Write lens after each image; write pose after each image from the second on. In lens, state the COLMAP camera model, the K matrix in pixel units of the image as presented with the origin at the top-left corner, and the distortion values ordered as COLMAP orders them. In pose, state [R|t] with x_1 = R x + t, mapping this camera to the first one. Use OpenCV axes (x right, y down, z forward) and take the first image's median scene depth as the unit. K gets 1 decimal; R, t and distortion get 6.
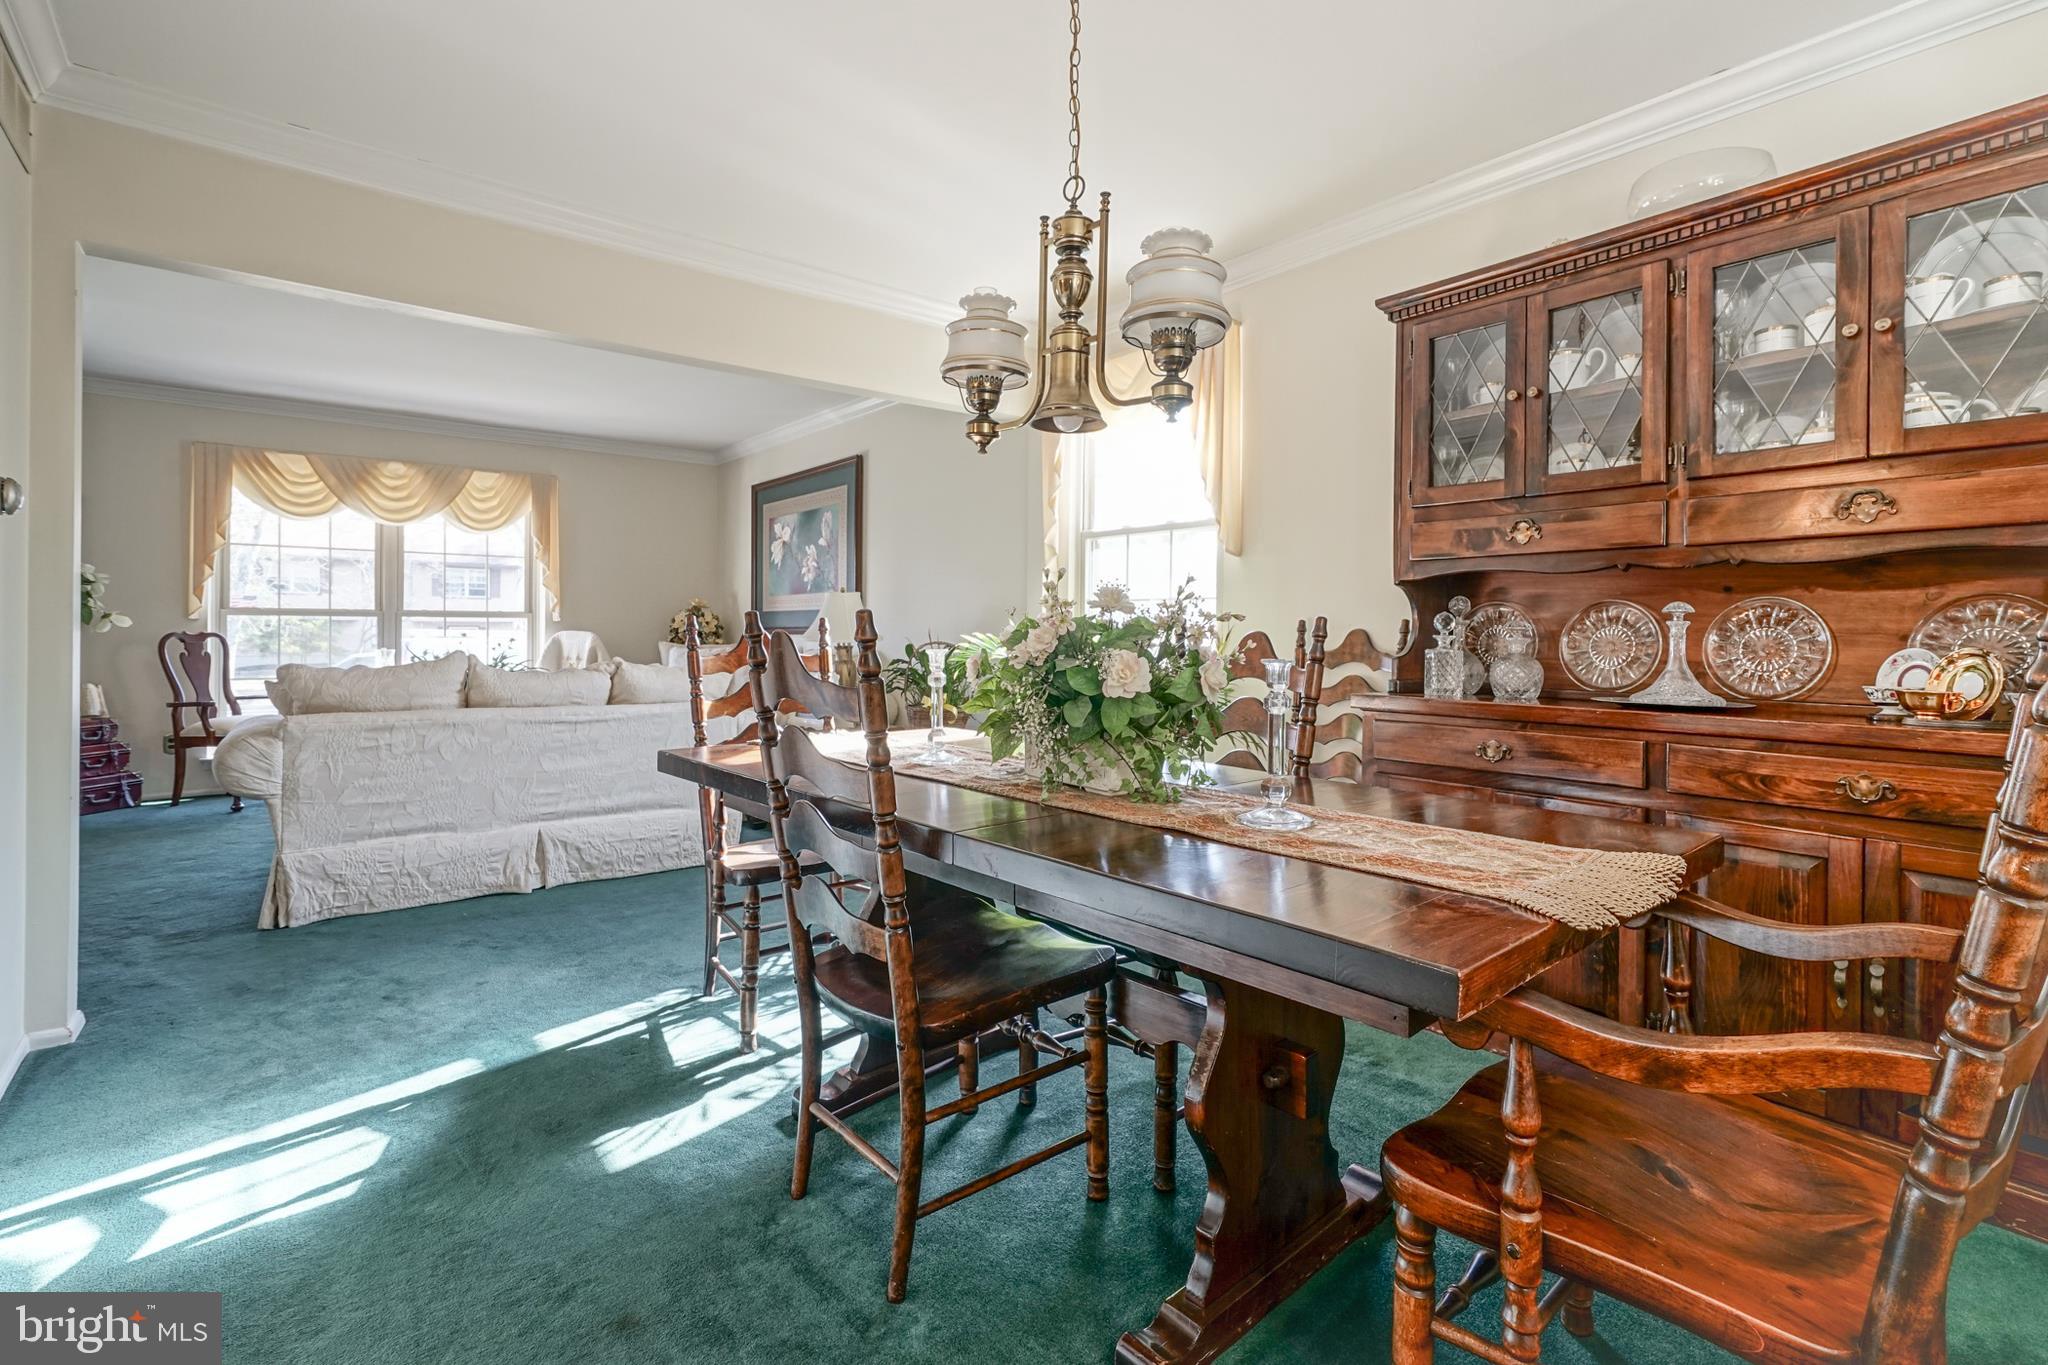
lens RADIAL K [[923.4, 0, 1003.9], [0, 923.4, 634.8], [0, 0, 1]] dist [-0.006572, 0.001891]
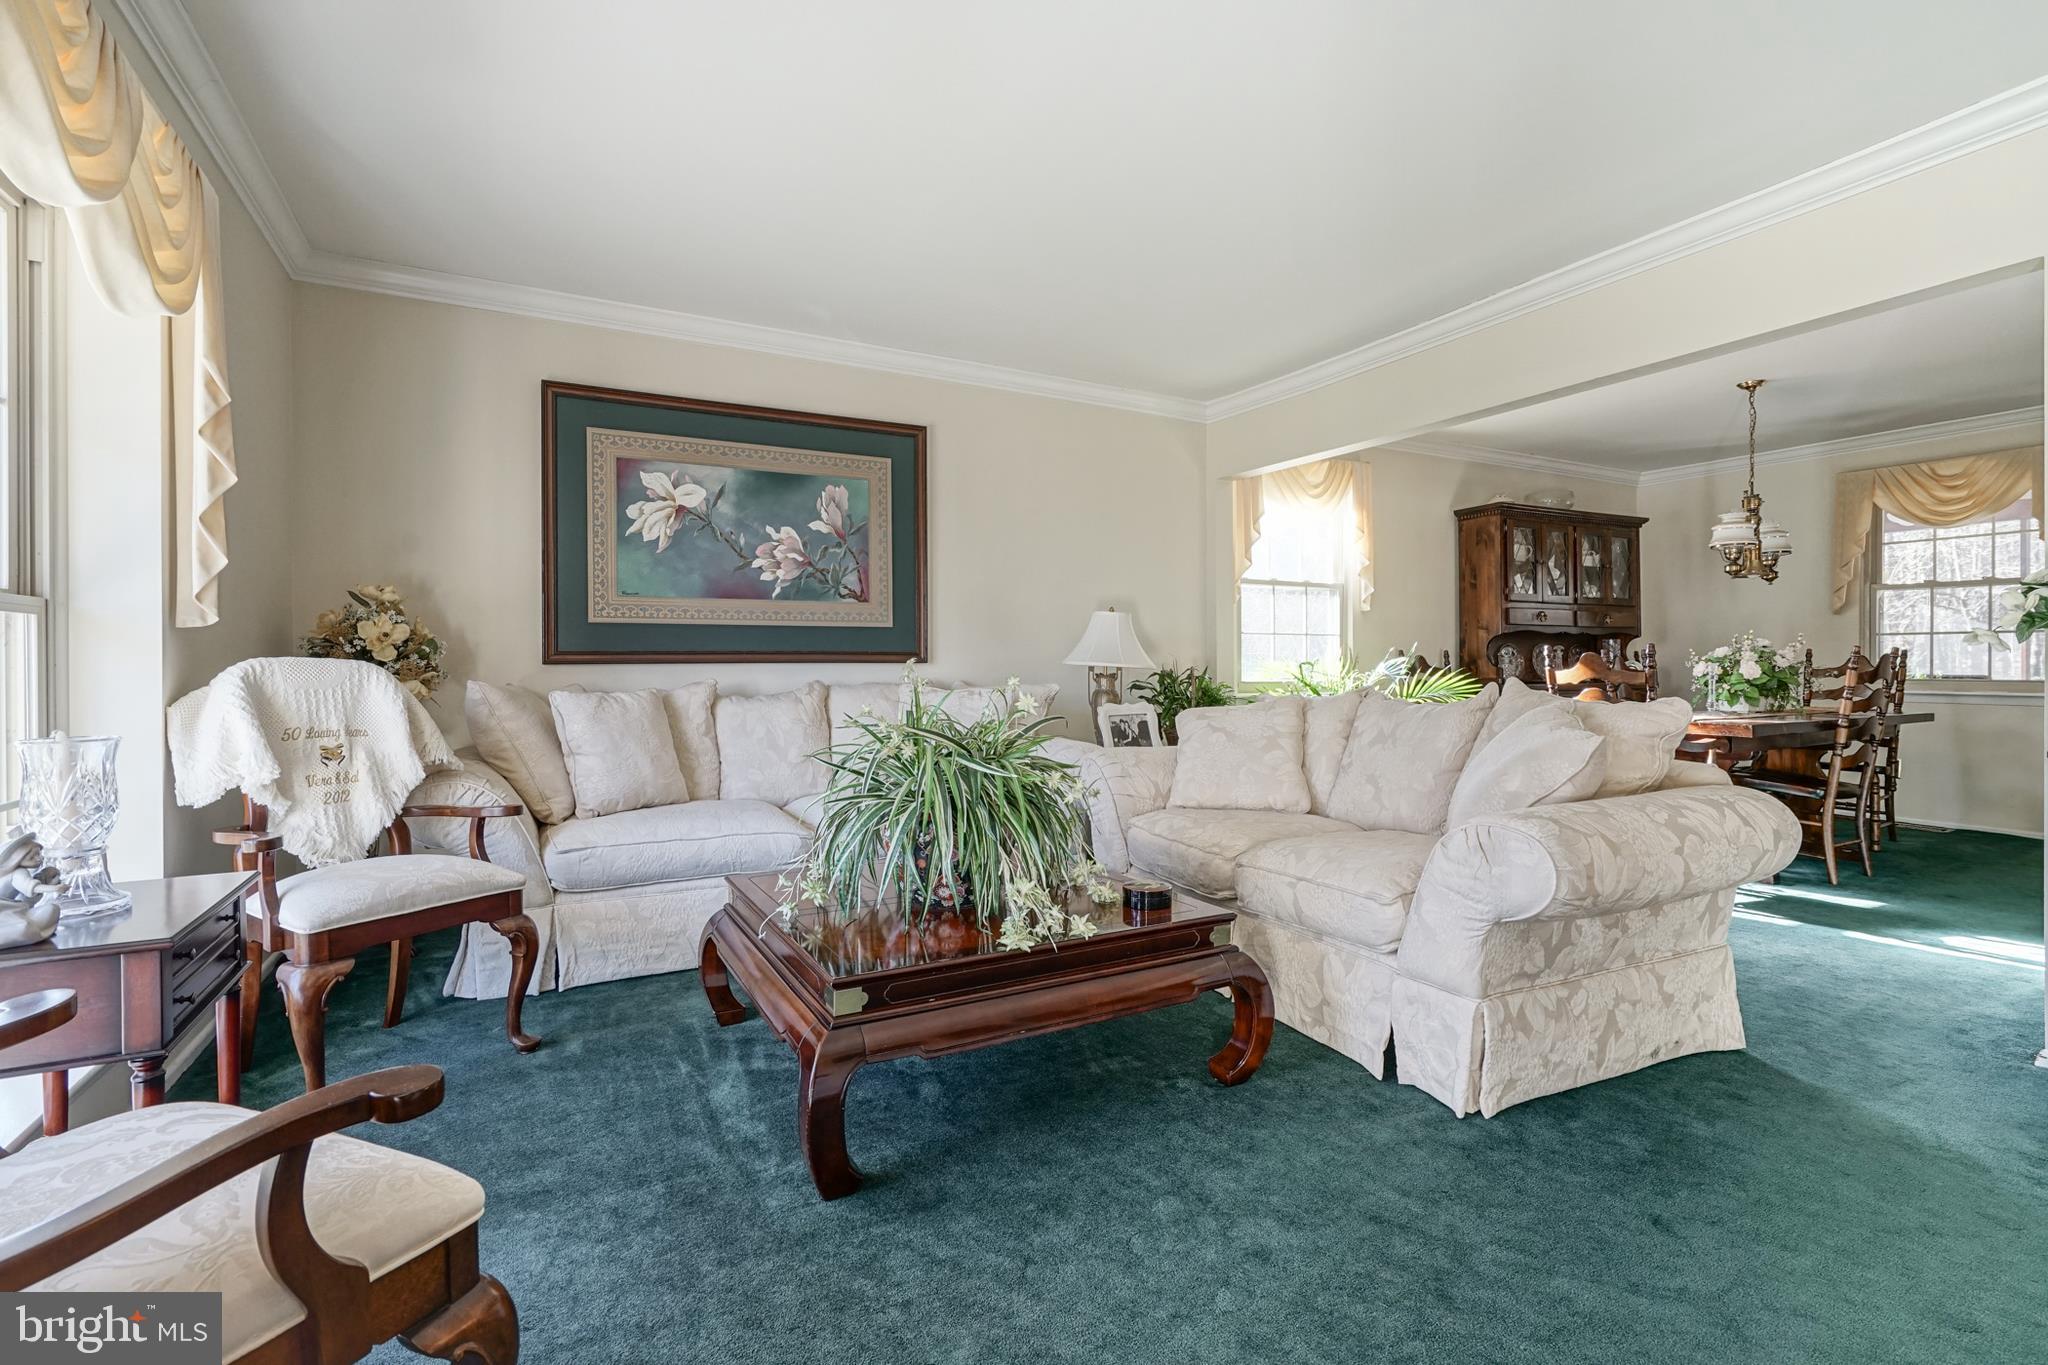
lens RADIAL K [[923.4, 0, 1030.2], [0, 923.4, 669.7], [0, 0, 1]] dist [-0.006572, 0.001891]
pose [[0.203339, -0.012262, 0.979032, -2.326260], [0.007306, 0.999913, 0.011006, -0.005265], [-0.979081, 0.004915, 0.203411, 1.991963]]
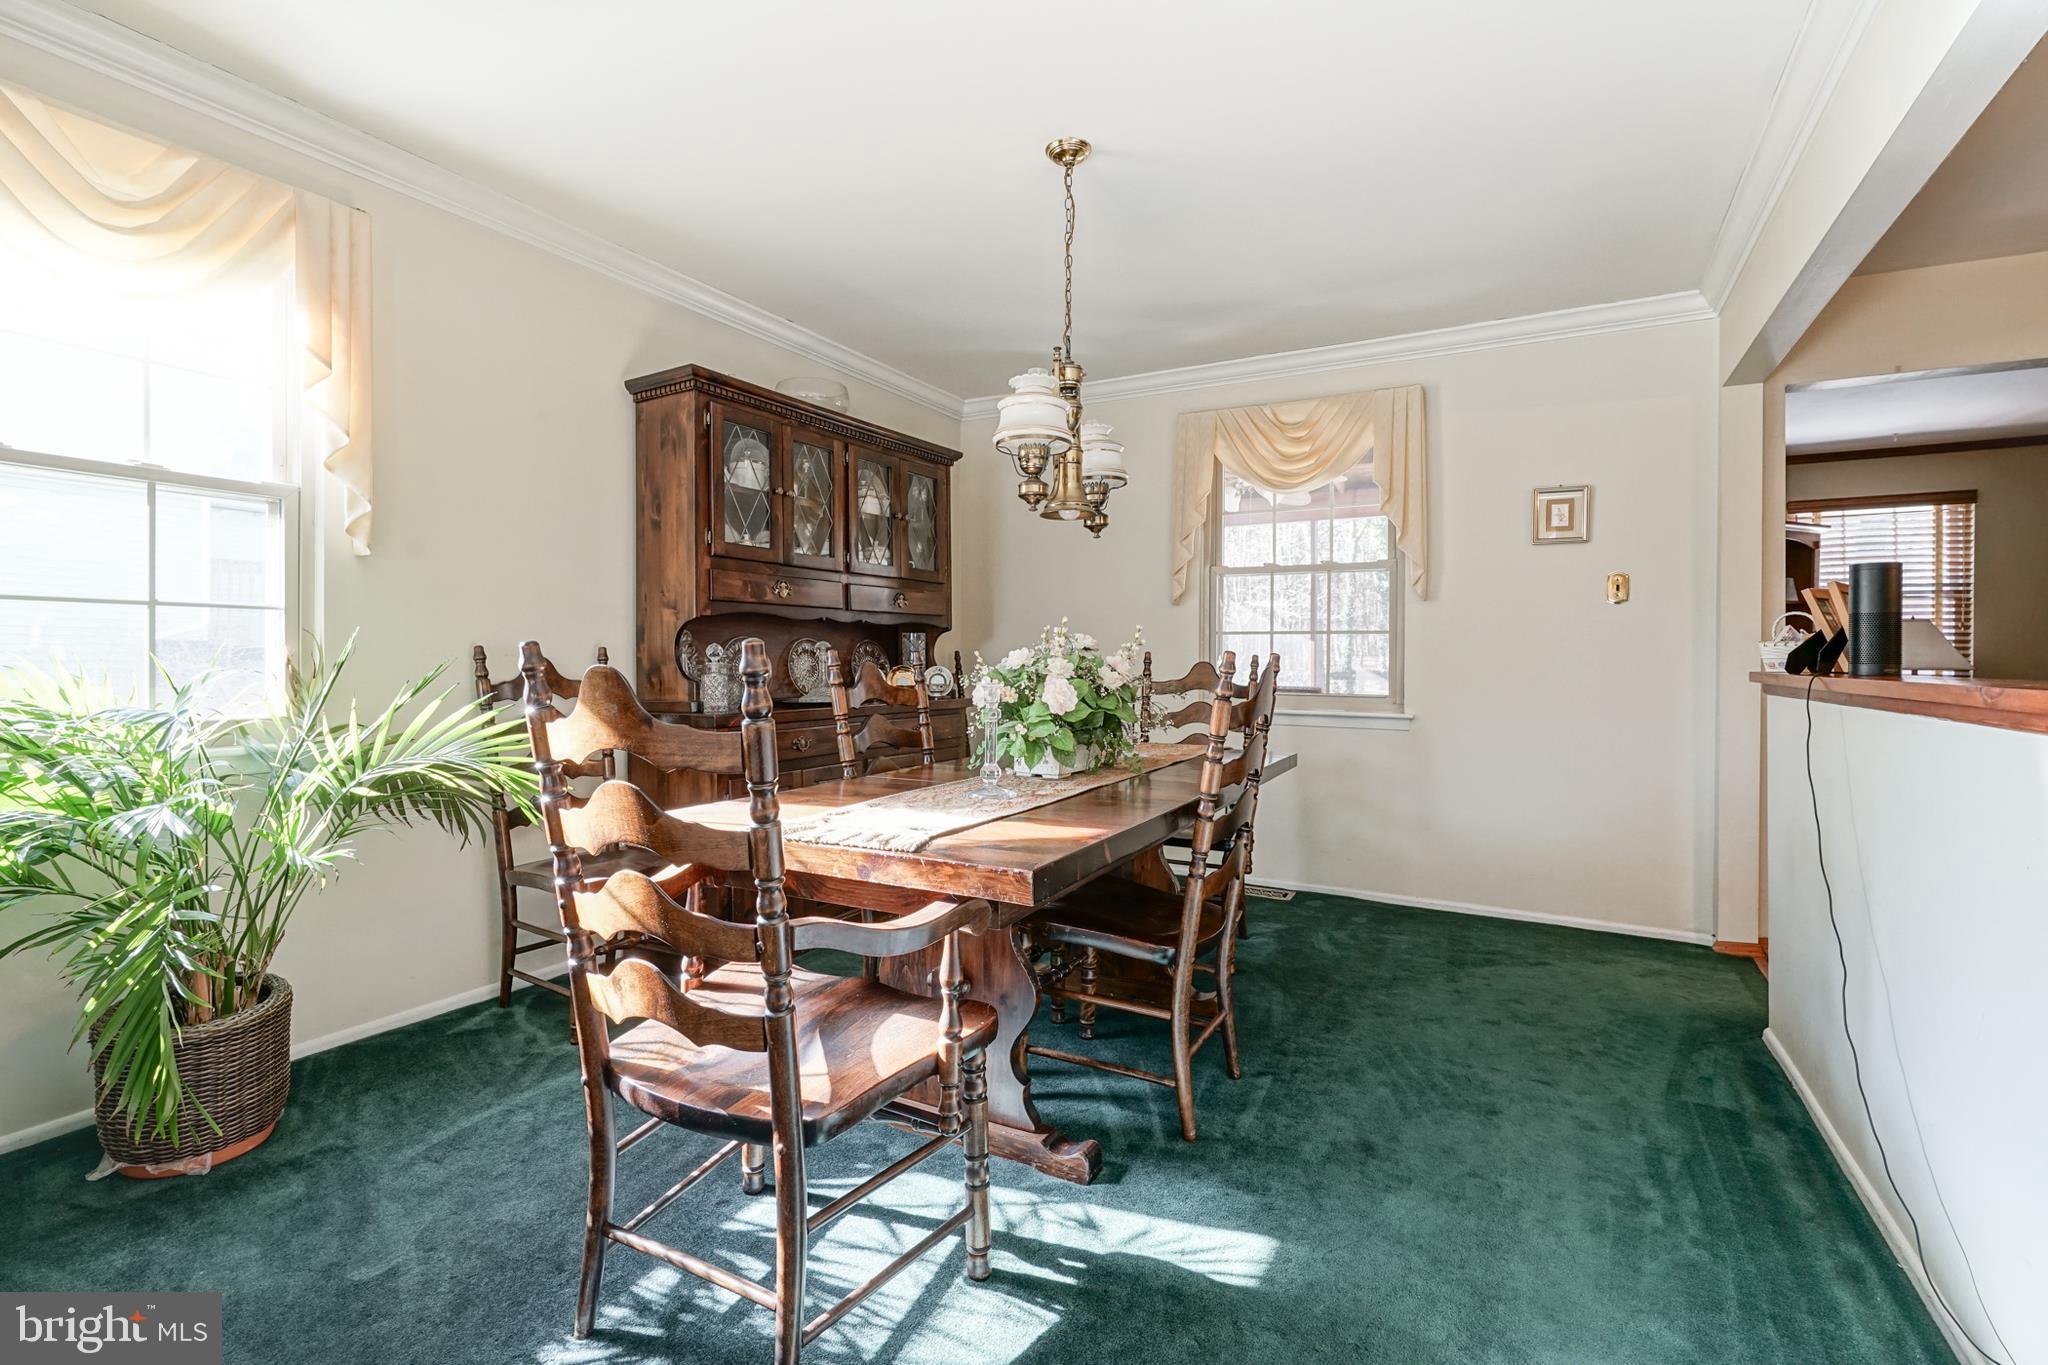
lens RADIAL K [[923.4, 0, 1009.3], [0, 923.4, 669.2], [0, 0, 1]] dist [-0.006572, 0.001891]
pose [[-0.347539, -0.019771, 0.937457, -0.962102], [-0.002988, 0.999796, 0.019978, -0.020098], [-0.937661, 0.004142, -0.347527, 1.262500]]
